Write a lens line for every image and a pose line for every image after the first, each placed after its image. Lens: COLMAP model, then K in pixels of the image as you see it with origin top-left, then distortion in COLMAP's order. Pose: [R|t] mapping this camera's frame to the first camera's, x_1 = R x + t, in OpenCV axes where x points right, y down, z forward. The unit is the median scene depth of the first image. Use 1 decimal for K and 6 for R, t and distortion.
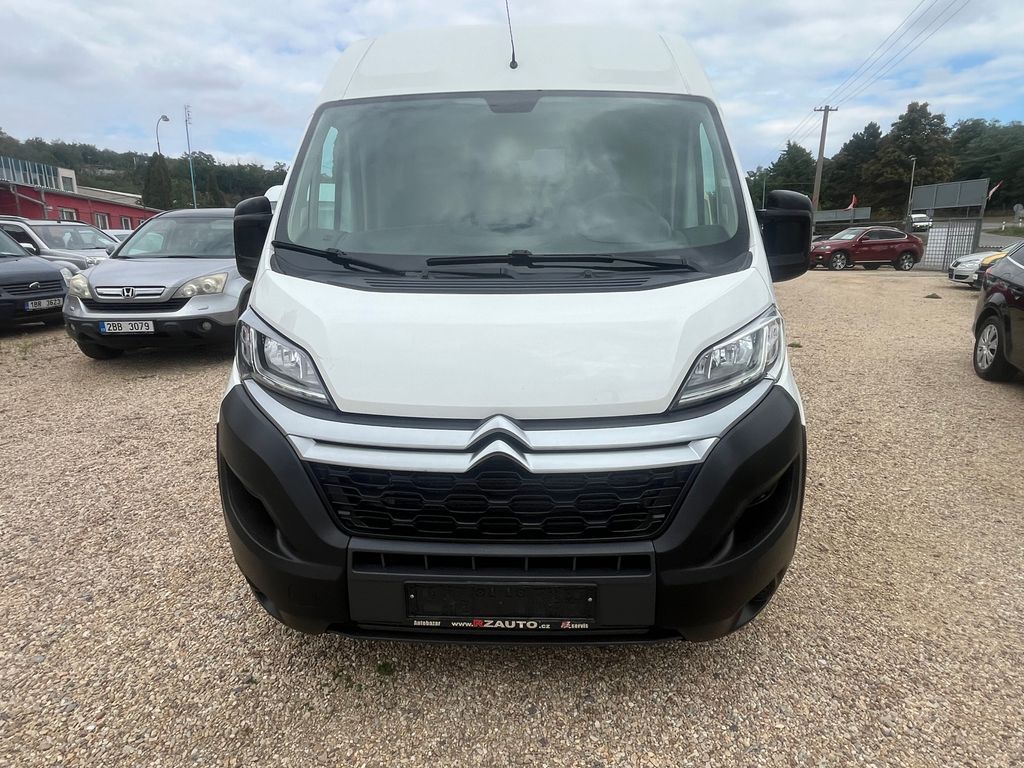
lens RADIAL K [[618.6, 0, 507.1], [0, 618.6, 383.2], [0, 0, 1]] dist [-0.004474, 0.000388]
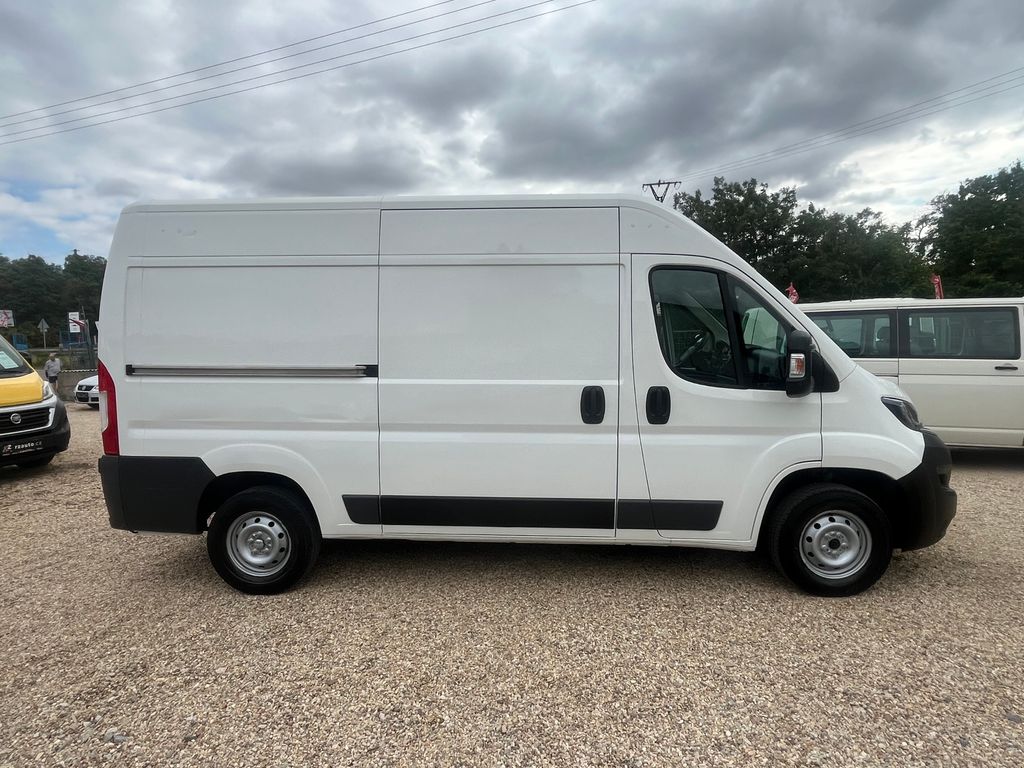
lens RADIAL K [[618.6, 0, 507.1], [0, 618.6, 383.2], [0, 0, 1]] dist [-0.004474, 0.000388]
pose [[-0.001221, -0.072541, 0.997365, -2.315010], [0.264737, 0.961757, 0.070276, -0.609882], [-0.964320, 0.264125, 0.018030, 2.173895]]
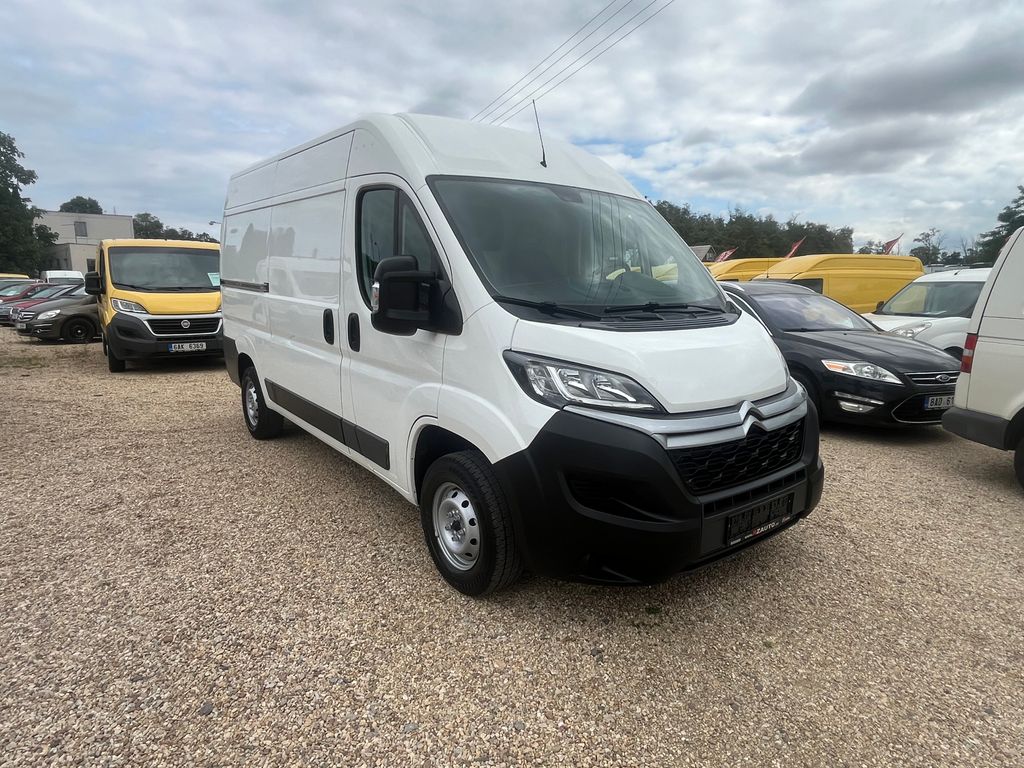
lens RADIAL K [[618.6, 0, 507.1], [0, 618.6, 383.2], [0, 0, 1]] dist [-0.004474, 0.000388]
pose [[0.766386, -0.096899, 0.635030, -1.318338], [0.145743, 0.989007, -0.024977, -0.038728], [-0.625629, 0.111694, 0.772084, 0.114521]]
